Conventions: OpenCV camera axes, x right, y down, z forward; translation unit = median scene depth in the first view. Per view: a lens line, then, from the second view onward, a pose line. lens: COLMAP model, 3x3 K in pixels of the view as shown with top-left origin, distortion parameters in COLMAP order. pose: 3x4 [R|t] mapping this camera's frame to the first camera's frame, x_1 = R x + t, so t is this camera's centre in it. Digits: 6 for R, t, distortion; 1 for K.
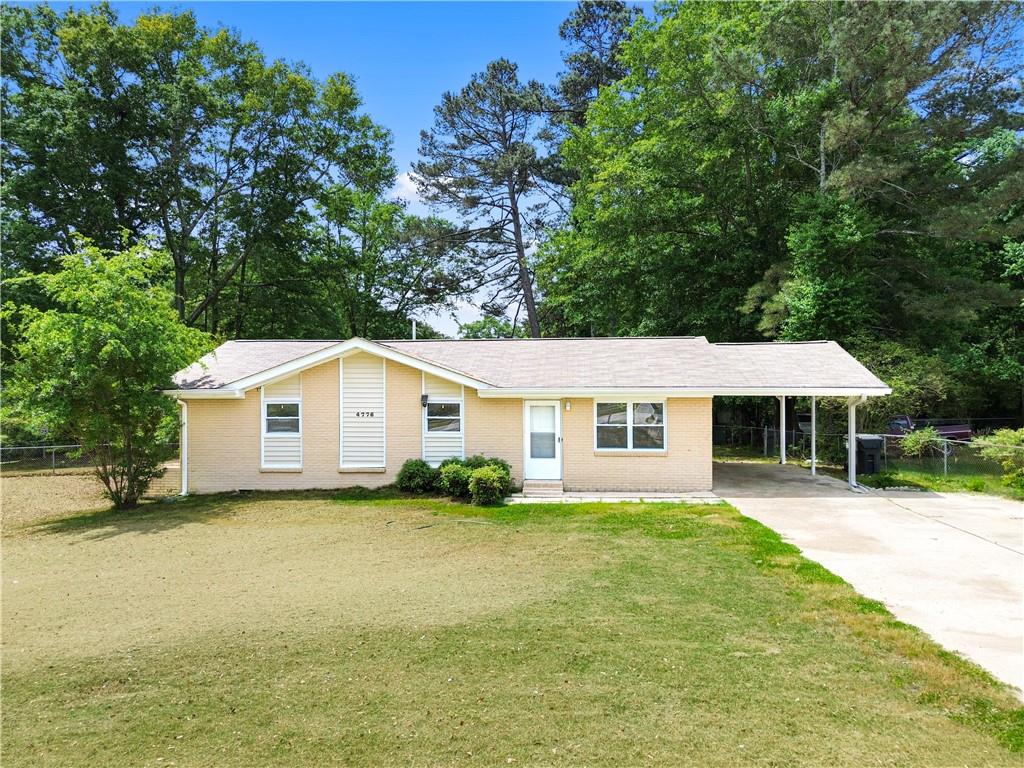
lens RADIAL K [[742.8, 0, 512.0], [0, 742.8, 384.0], [0, 0, 1]] dist [0.045663, -0.003848]
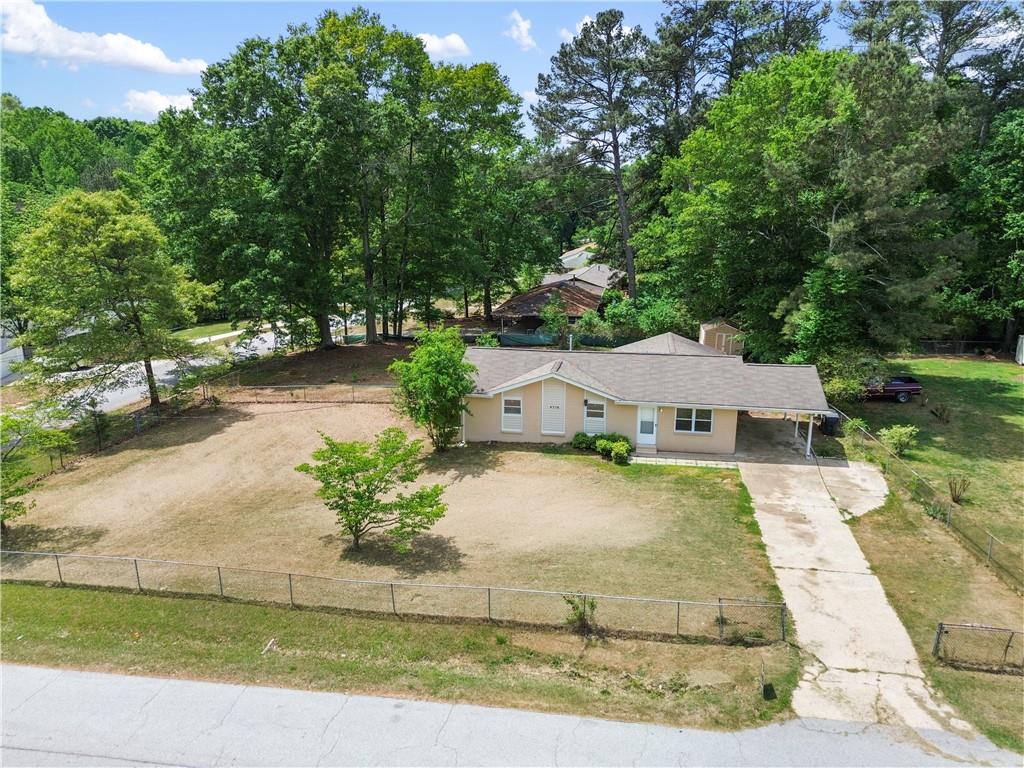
lens RADIAL K [[742.8, 0, 512.0], [0, 742.8, 384.0], [0, 0, 1]] dist [0.045663, -0.003848]
pose [[0.995706, 0.028258, -0.088148, -0.142399], [-0.005075, 0.967496, 0.252835, -0.519296], [0.092427, -0.251302, 0.963486, -0.882198]]
